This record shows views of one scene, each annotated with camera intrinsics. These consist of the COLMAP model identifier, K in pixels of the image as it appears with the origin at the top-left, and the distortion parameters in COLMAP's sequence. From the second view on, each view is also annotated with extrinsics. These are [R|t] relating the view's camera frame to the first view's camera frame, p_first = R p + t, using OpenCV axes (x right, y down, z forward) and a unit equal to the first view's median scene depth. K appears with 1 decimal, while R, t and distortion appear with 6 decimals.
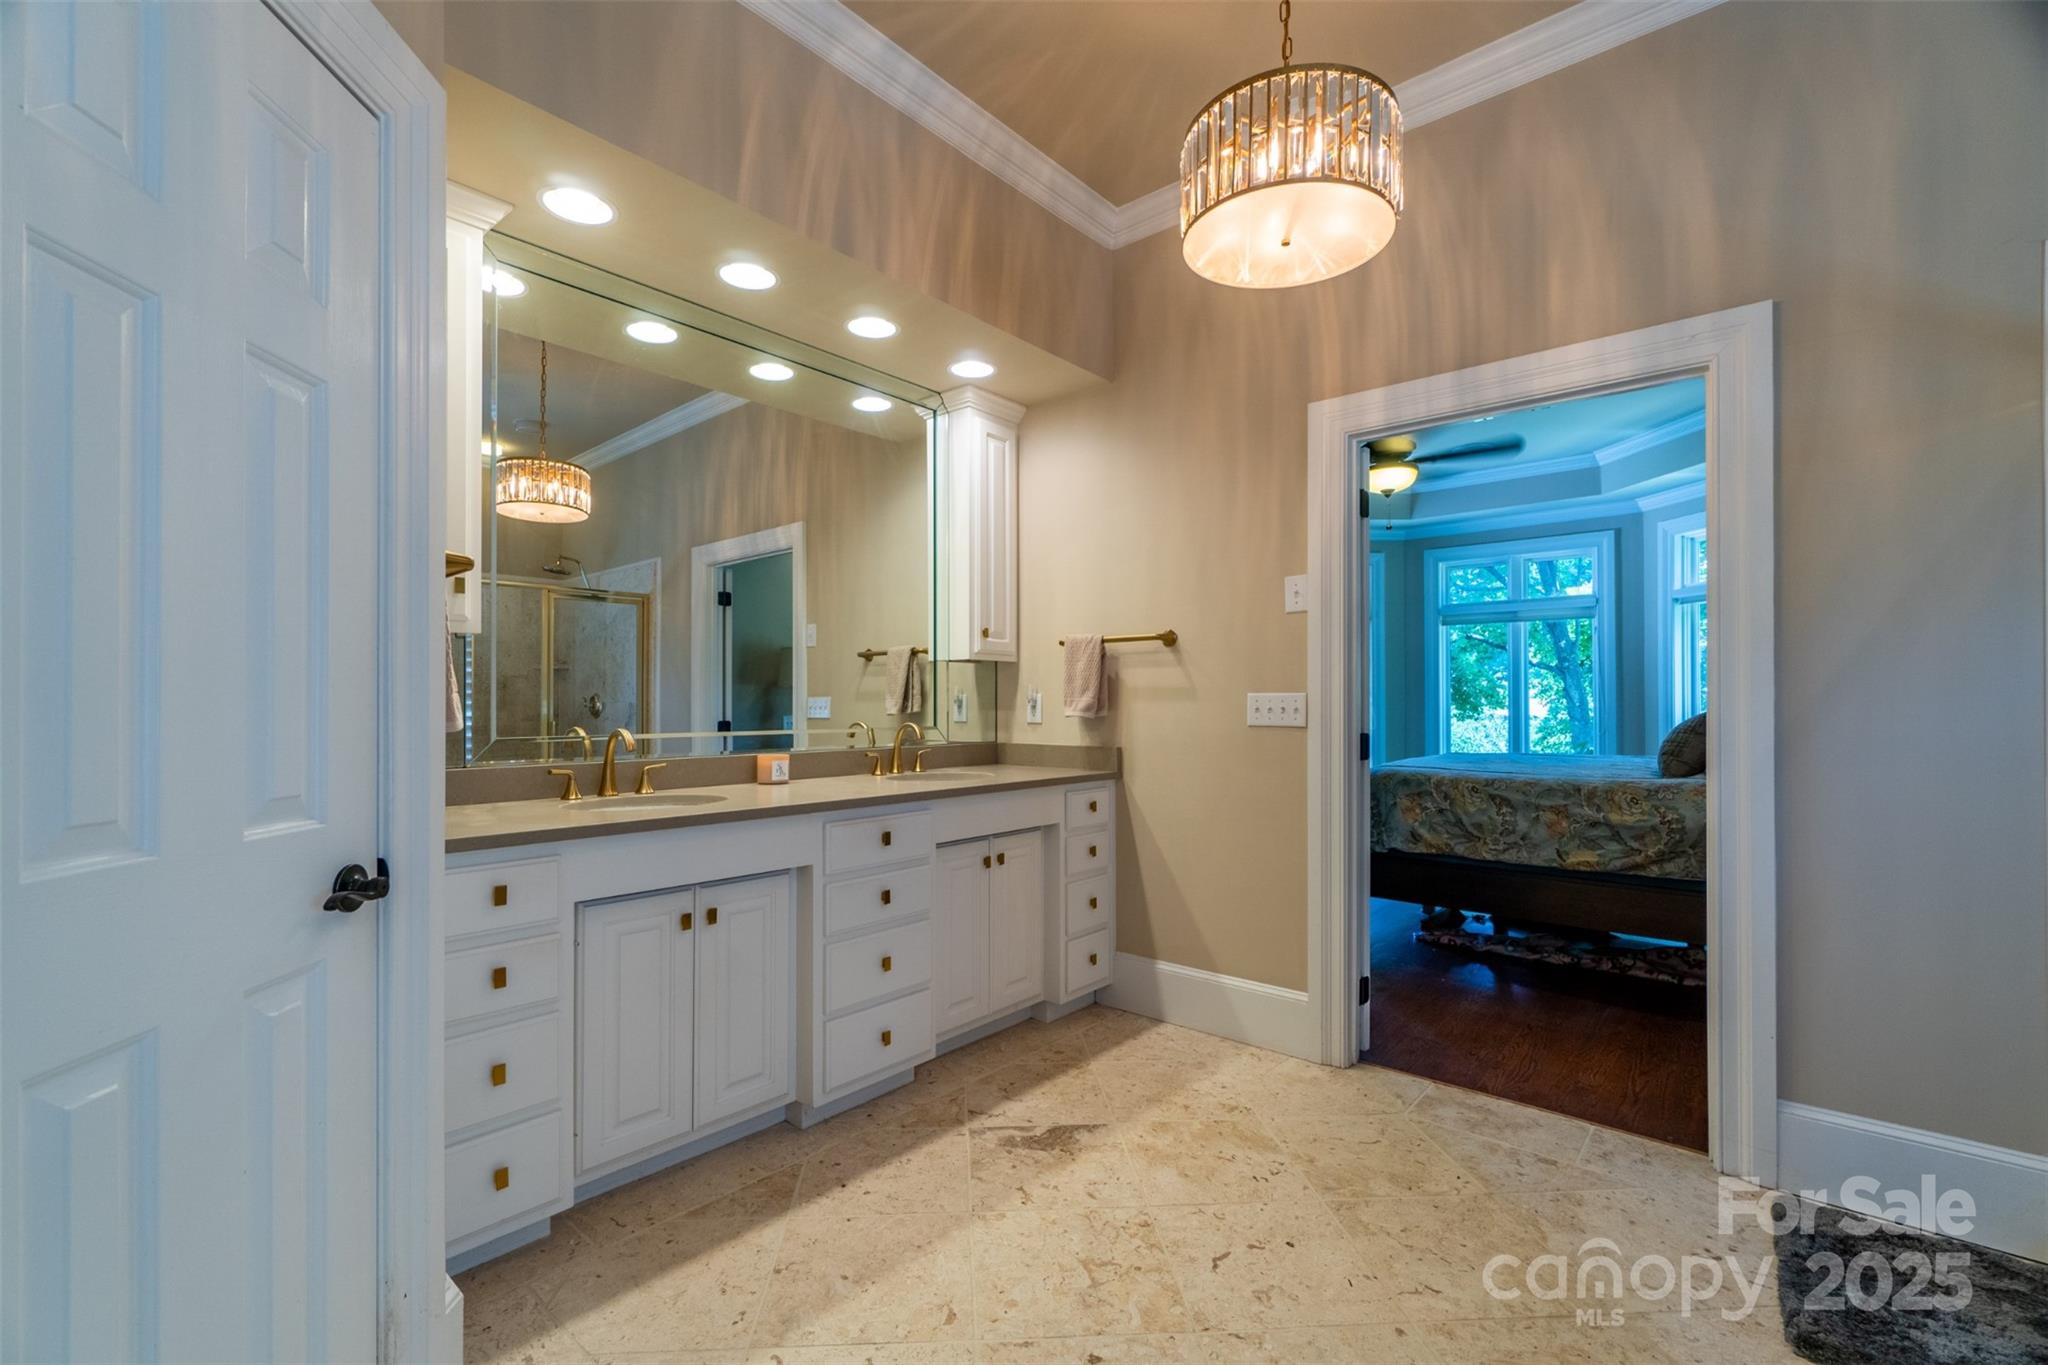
lens RADIAL K [[880.3, 0, 1022.2], [0, 880.3, 699.9], [0, 0, 1]] dist [0.003628, 0.000213]
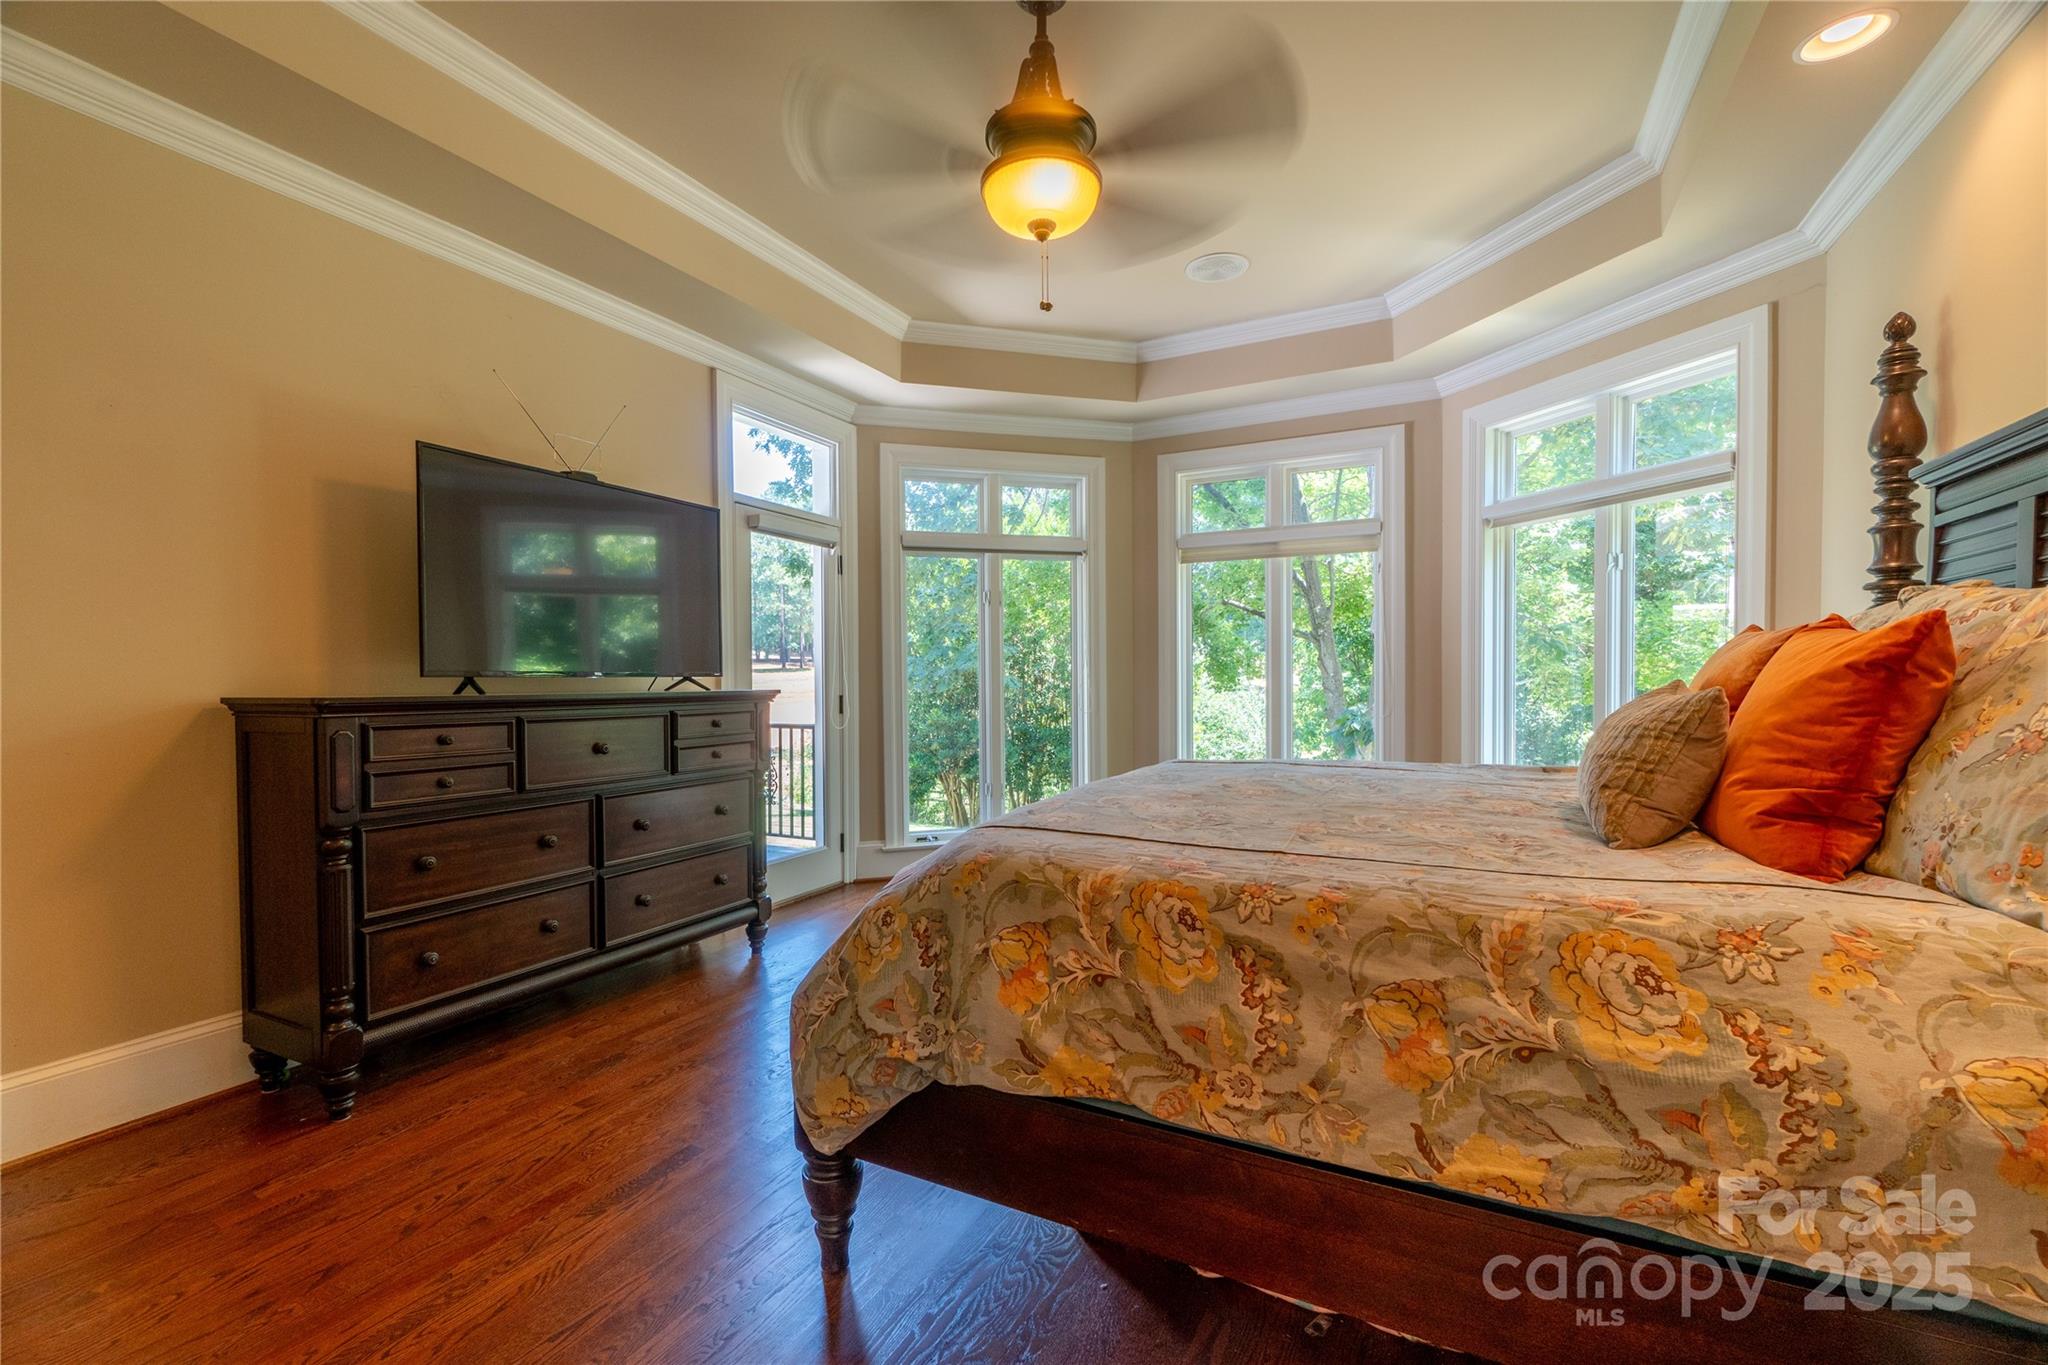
lens RADIAL K [[878.6, 0, 1009.9], [0, 878.6, 692.2], [0, 0, 1]] dist [-0.000330, -0.000606]
pose [[0.975155, -0.010651, 0.221270, 0.369096], [0.005629, 0.999712, 0.023312, 0.004281], [-0.221454, -0.021487, 0.974934, 0.678900]]
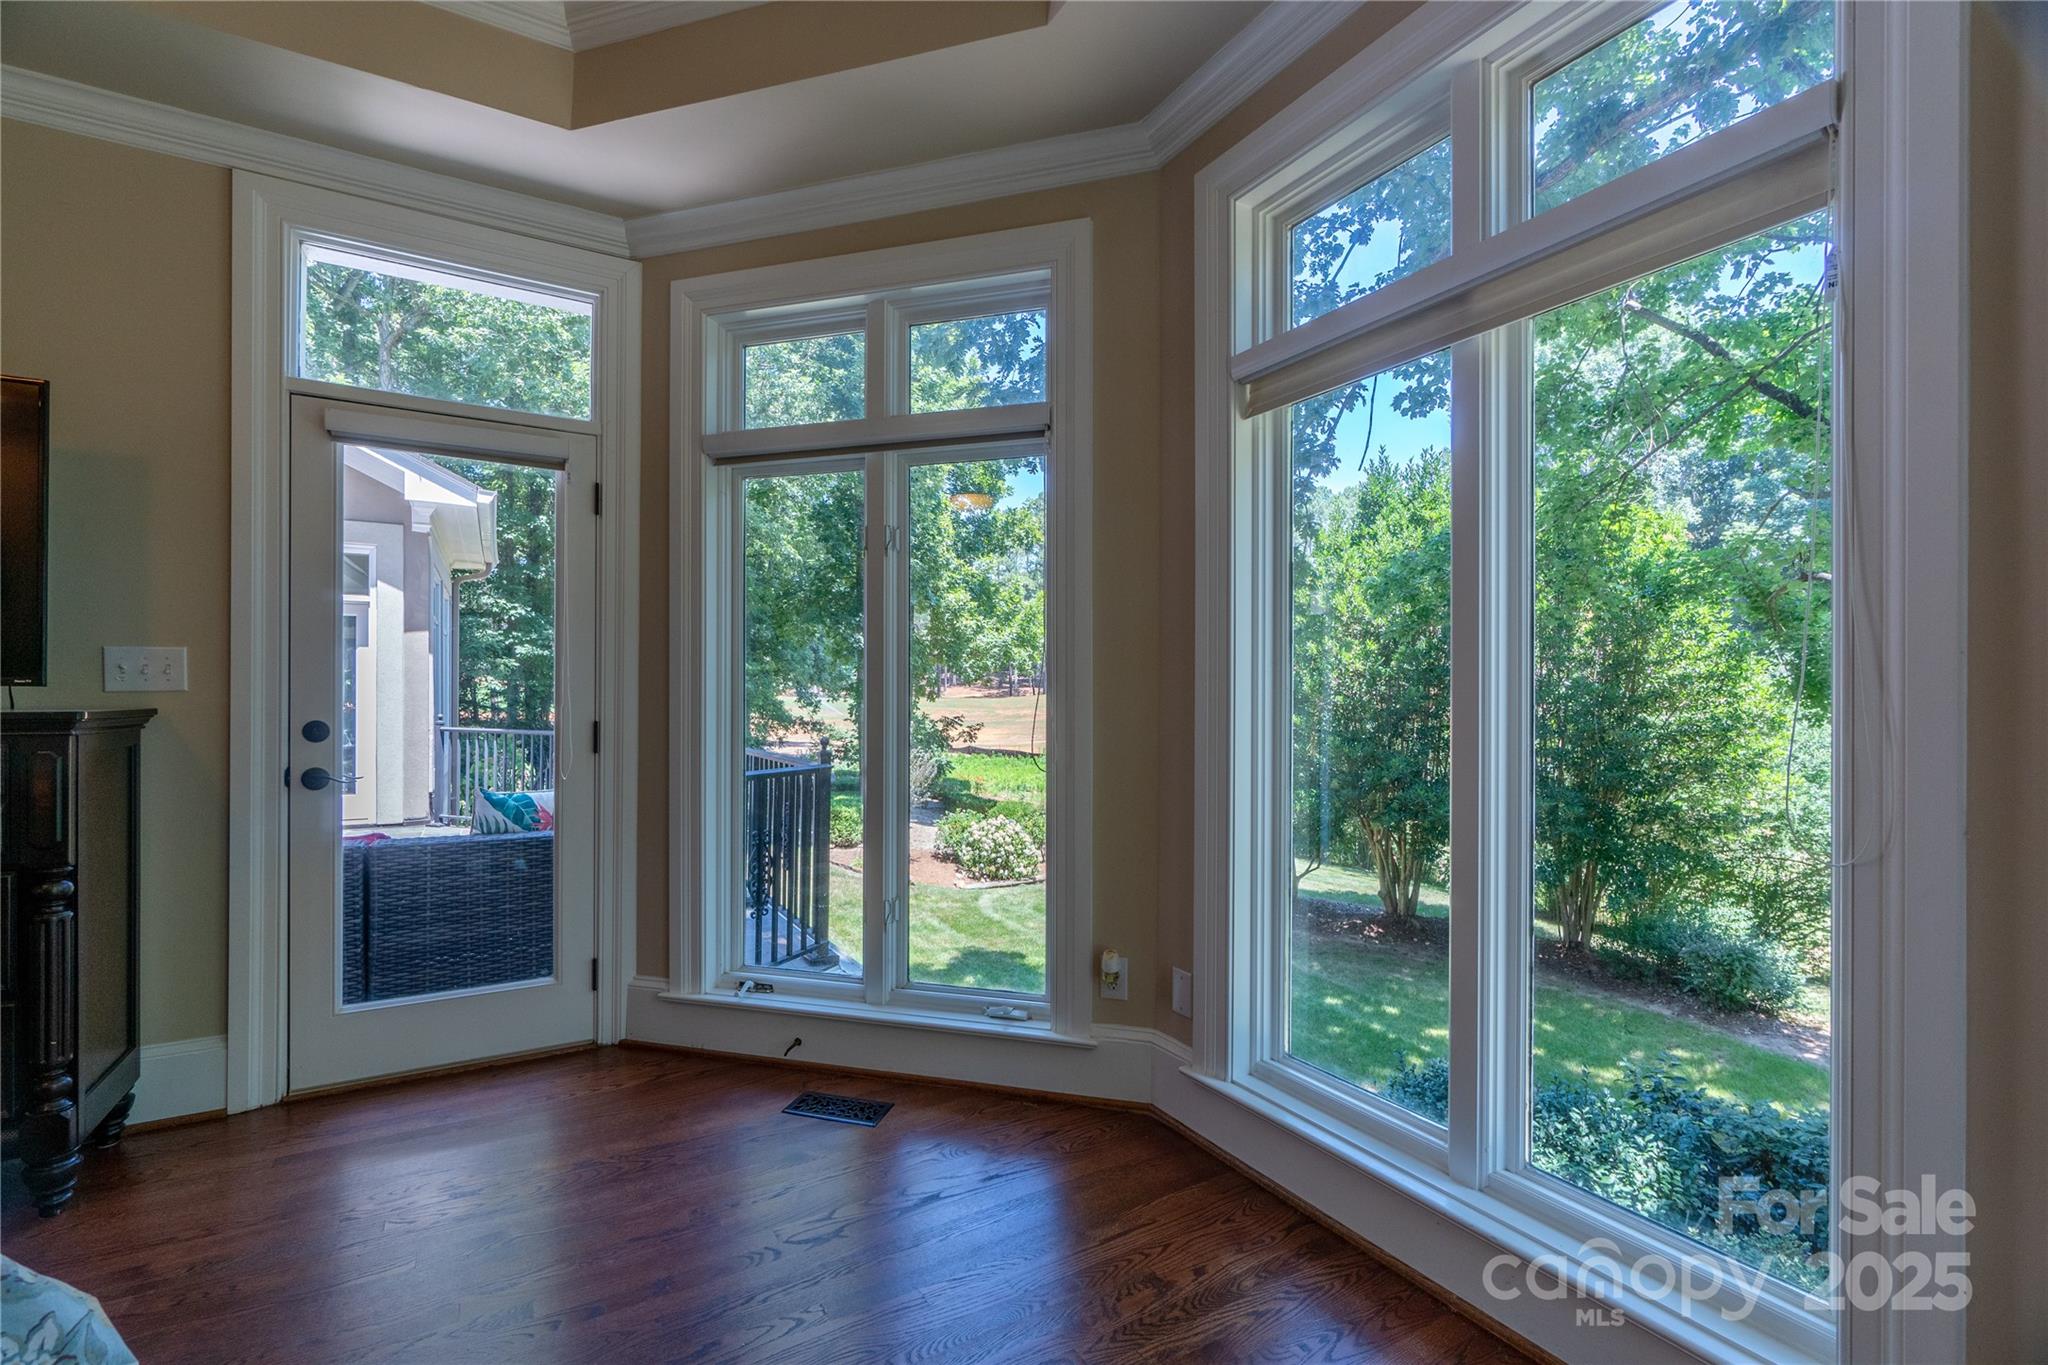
lens RADIAL K [[878.6, 0, 1011.0], [0, 878.6, 696.8], [0, 0, 1]] dist [-0.000330, -0.000606]
pose [[0.933217, 0.005813, -0.359265, 1.006006], [-0.007536, 0.999966, -0.003394, 0.016576], [0.359233, 0.005874, 0.933229, 1.400031]]
